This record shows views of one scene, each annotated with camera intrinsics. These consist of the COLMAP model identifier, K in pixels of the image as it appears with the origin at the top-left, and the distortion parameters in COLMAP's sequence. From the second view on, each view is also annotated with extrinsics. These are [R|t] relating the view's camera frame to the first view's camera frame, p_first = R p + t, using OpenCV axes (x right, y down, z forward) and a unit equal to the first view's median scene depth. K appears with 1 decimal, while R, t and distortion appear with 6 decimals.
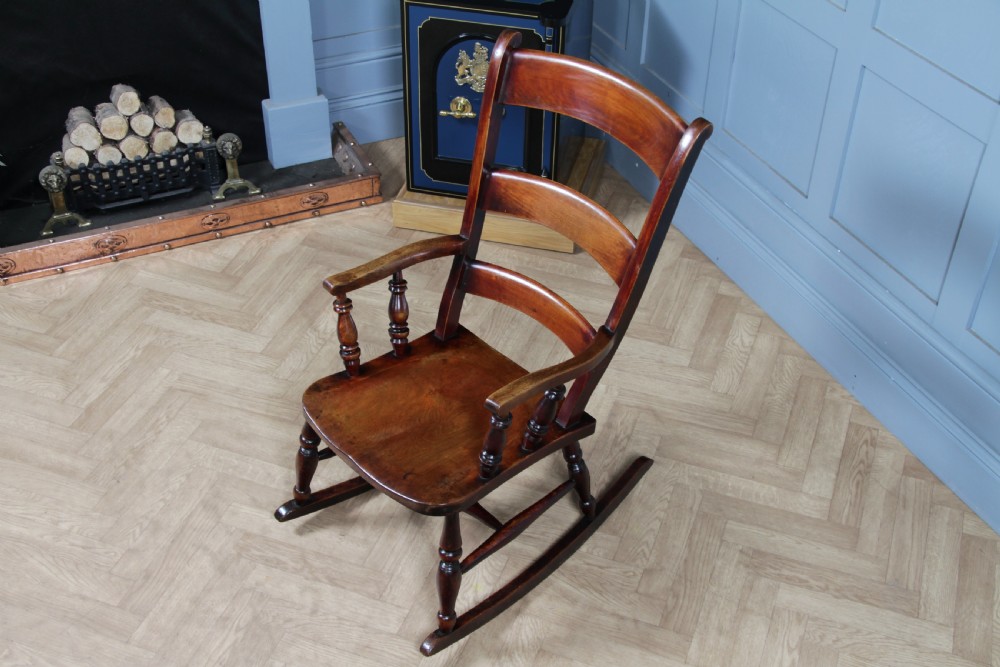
lens RADIAL K [[1212.7, 0, 499.7], [0, 1212.7, 344.3], [0, 0, 1]] dist [-0.029771, 0.248215]
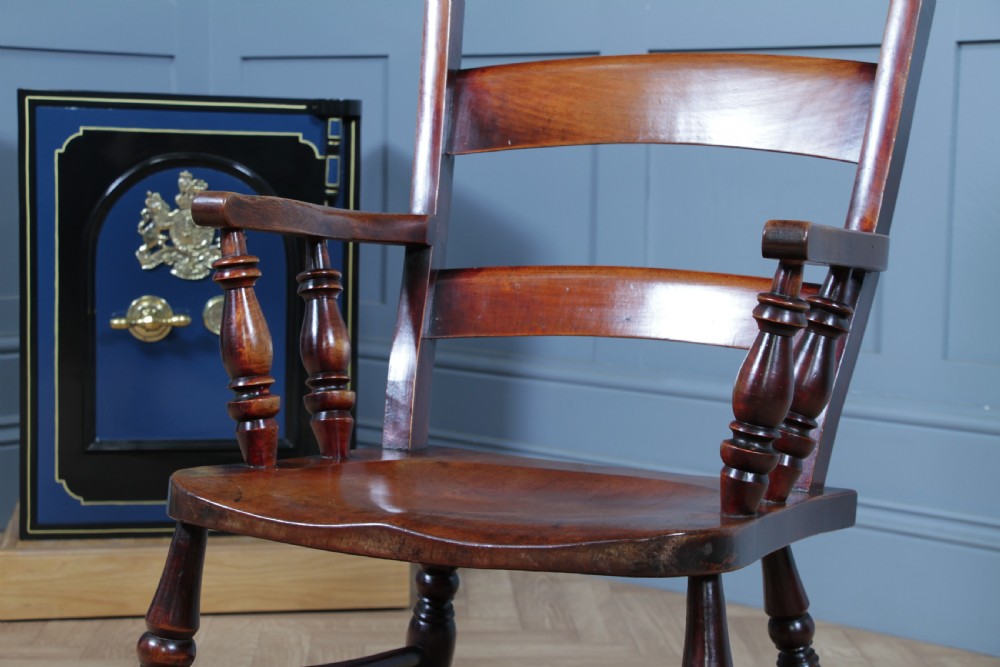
lens RADIAL K [[2019.8, 0, 500.0], [0, 2019.8, 333.5], [0, 0, 1]] dist [0.211990, 0.483365]
pose [[0.916692, -0.037805, 0.397802, -0.273798], [0.246324, 0.837335, -0.488052, 0.290030], [-0.314642, 0.545381, 0.776891, 0.394091]]
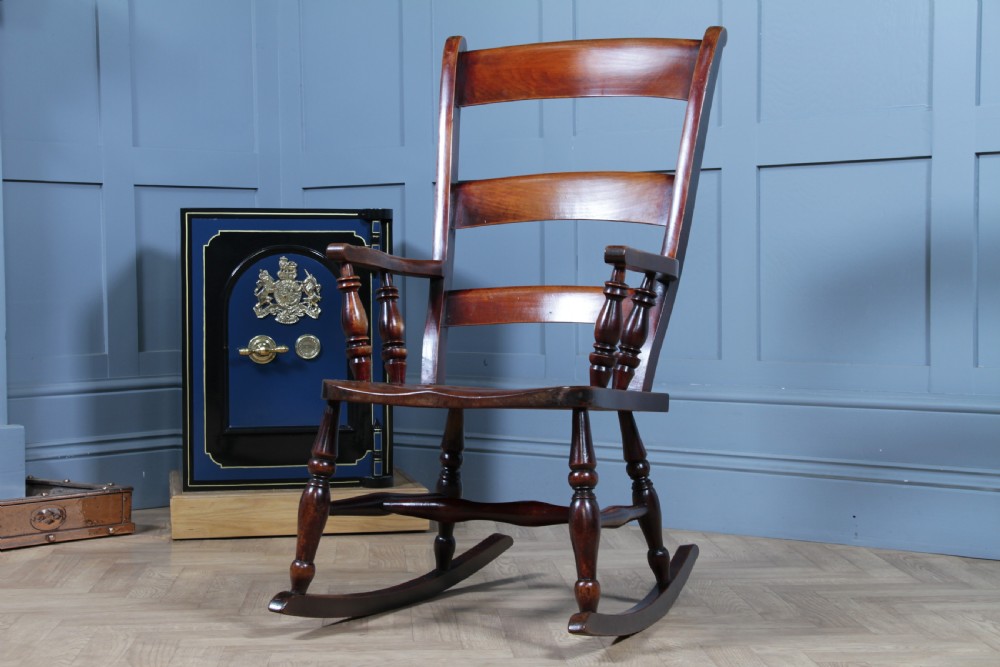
lens RADIAL K [[2019.8, 0, 500.0], [0, 2019.8, 333.5], [0, 0, 1]] dist [0.211990, 0.483365]
pose [[0.912758, -0.031843, 0.407257, -0.502121], [0.269936, 0.795296, -0.542806, 0.643197], [-0.306605, 0.605384, 0.734509, 0.005300]]
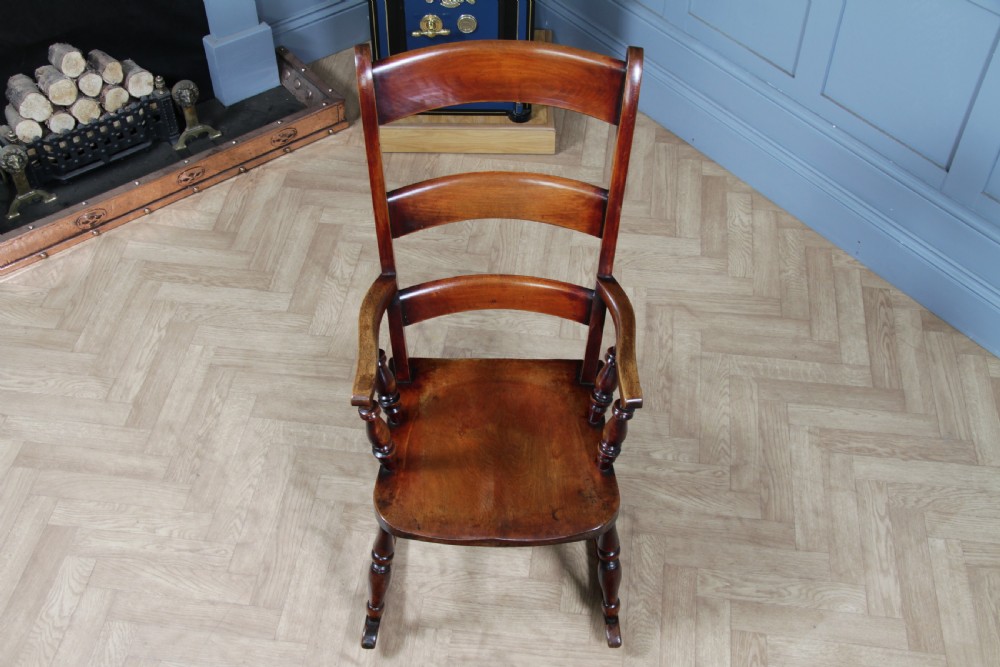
lens RADIAL K [[1144.8, 0, 498.6], [0, 1144.8, 348.2], [0, 0, 1]] dist [-0.068187, 0.288041]
pose [[0.973944, -0.173911, 0.145560, -0.191056], [0.148900, 0.974479, 0.167989, -0.105793], [-0.171060, -0.141938, 0.974983, 0.066460]]
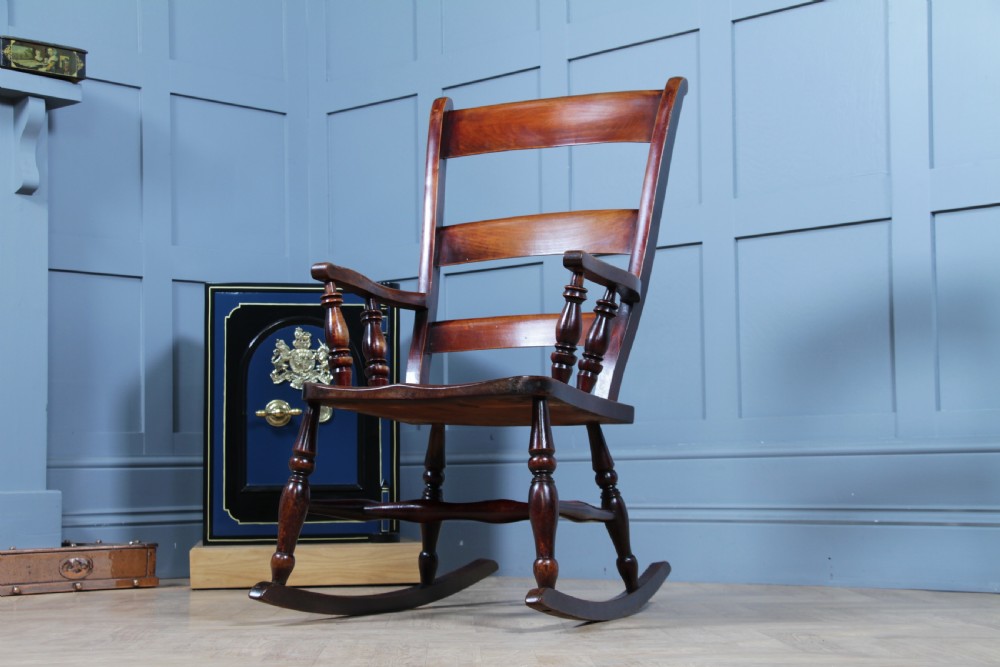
lens RADIAL K [[1846.8, 0, 501.0], [0, 1846.8, 336.6], [0, 0, 1]] dist [0.168890, 0.268544]
pose [[0.927841, 0.006921, 0.372913, -0.436849], [0.251112, 0.727685, -0.638293, 0.737048], [-0.275781, 0.685877, 0.673437, 0.084601]]
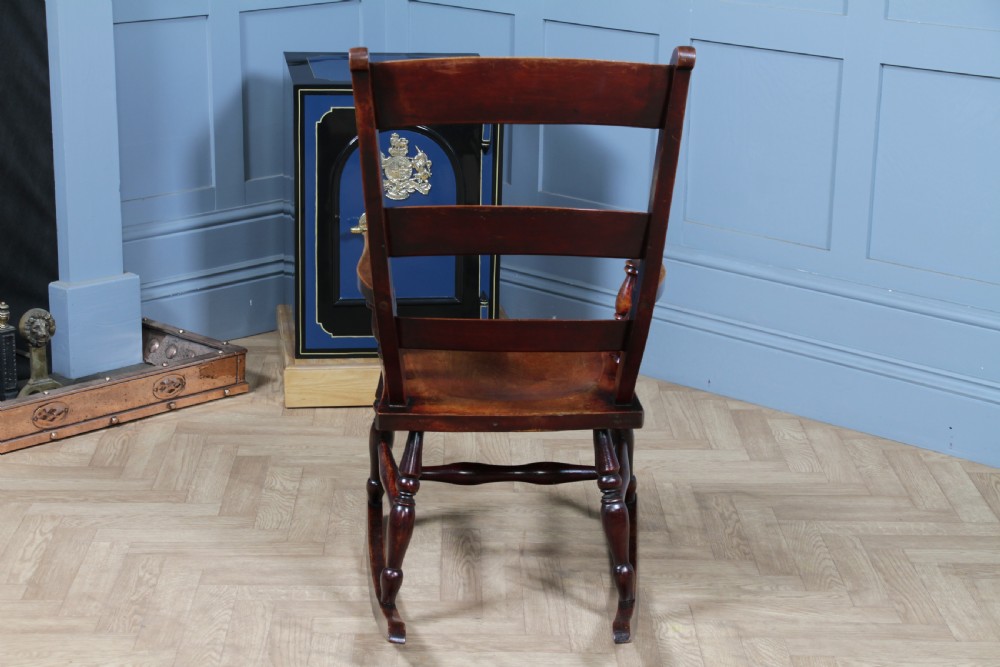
lens RADIAL K [[2213.0, 0, 497.6], [0, 2213.0, 348.3], [0, 0, 1]] dist [0.265624, 0.750042]
pose [[0.928576, -0.097571, 0.358086, -0.570904], [0.227000, 0.912626, -0.339977, 0.455241], [-0.293627, 0.396980, 0.869592, -0.273939]]
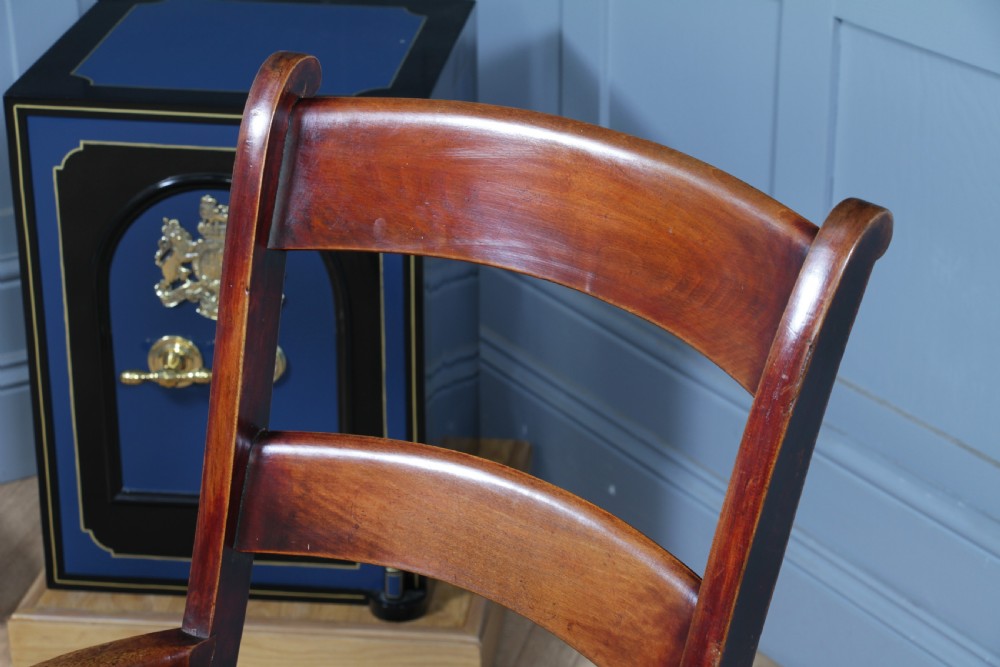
lens RADIAL K [[2389.2, 0, 498.9], [0, 2389.2, 336.8], [0, 0, 1]] dist [0.334060, 0.777392]
pose [[0.992877, -0.064275, 0.100316, -0.005928], [0.088696, 0.960939, -0.262164, 0.018449], [-0.079547, 0.269194, 0.959795, 0.268747]]
